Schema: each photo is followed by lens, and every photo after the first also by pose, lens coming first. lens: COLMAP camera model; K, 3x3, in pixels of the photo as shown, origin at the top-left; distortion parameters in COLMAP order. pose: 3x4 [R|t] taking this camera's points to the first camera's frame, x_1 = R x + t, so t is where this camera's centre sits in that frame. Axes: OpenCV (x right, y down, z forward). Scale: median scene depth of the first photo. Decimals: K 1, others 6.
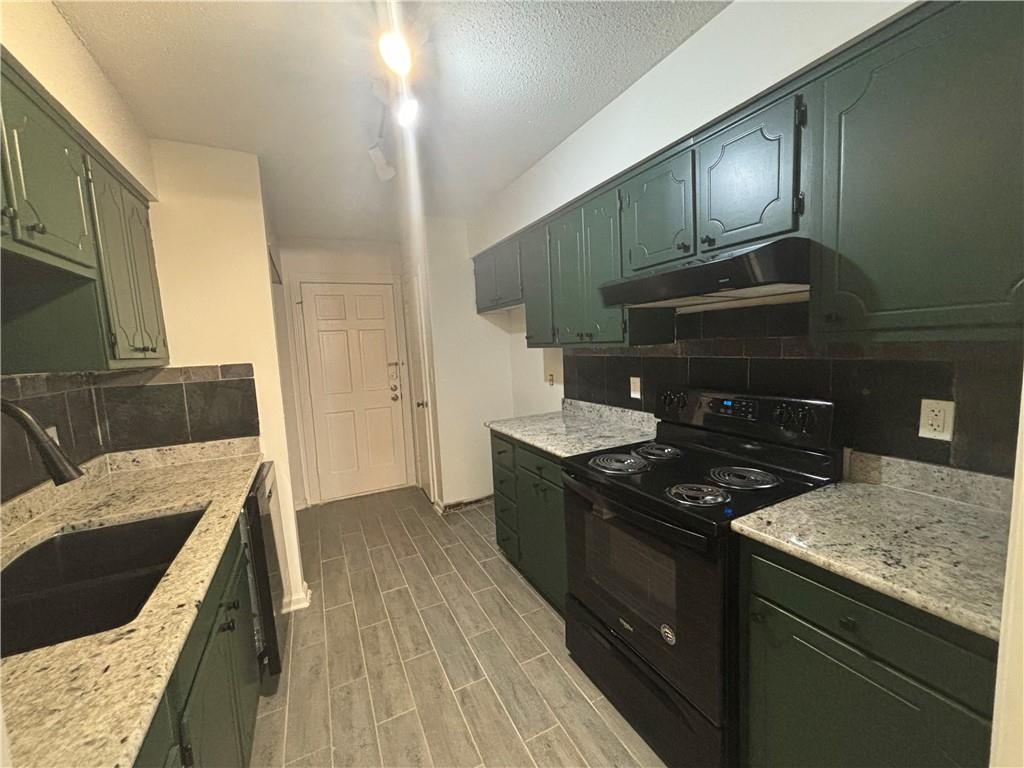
lens RADIAL K [[406.4, 0, 512.5], [0, 406.4, 381.3], [0, 0, 1]] dist [-0.000416, -0.000659]
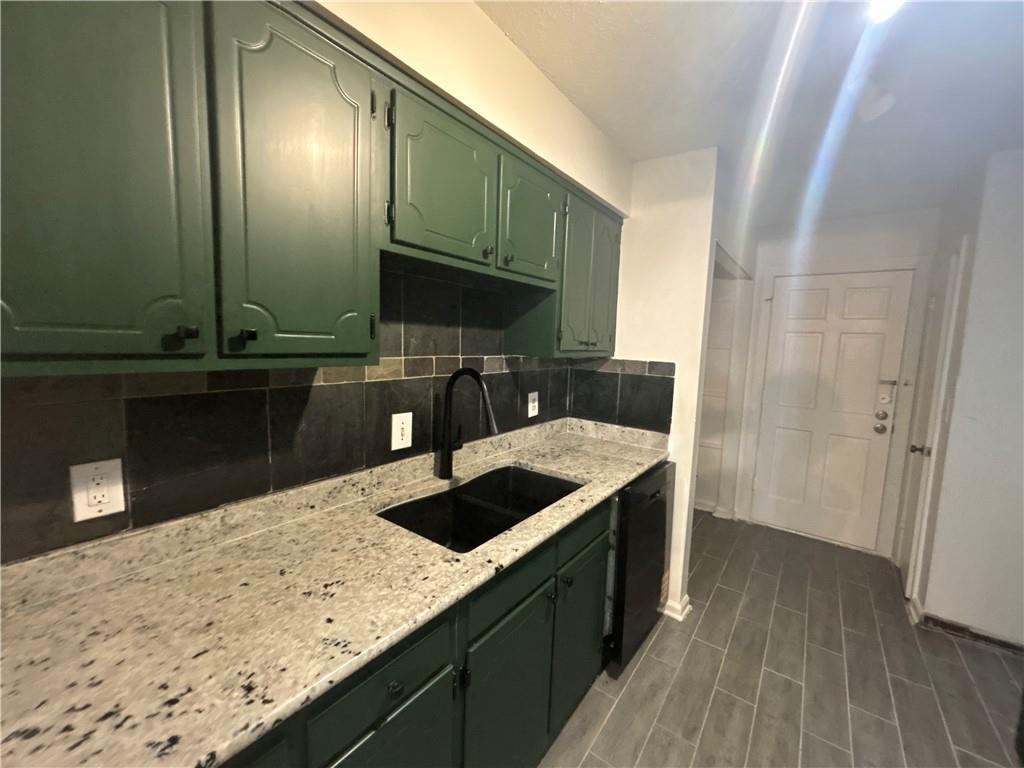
lens RADIAL K [[406.4, 0, 512.5], [0, 406.4, 381.3], [0, 0, 1]] dist [-0.000416, -0.000659]
pose [[0.446693, 0.156308, -0.880927, 0.086512], [-0.144192, 0.984326, 0.101539, -0.047672], [0.882991, 0.081666, 0.462230, 0.194869]]
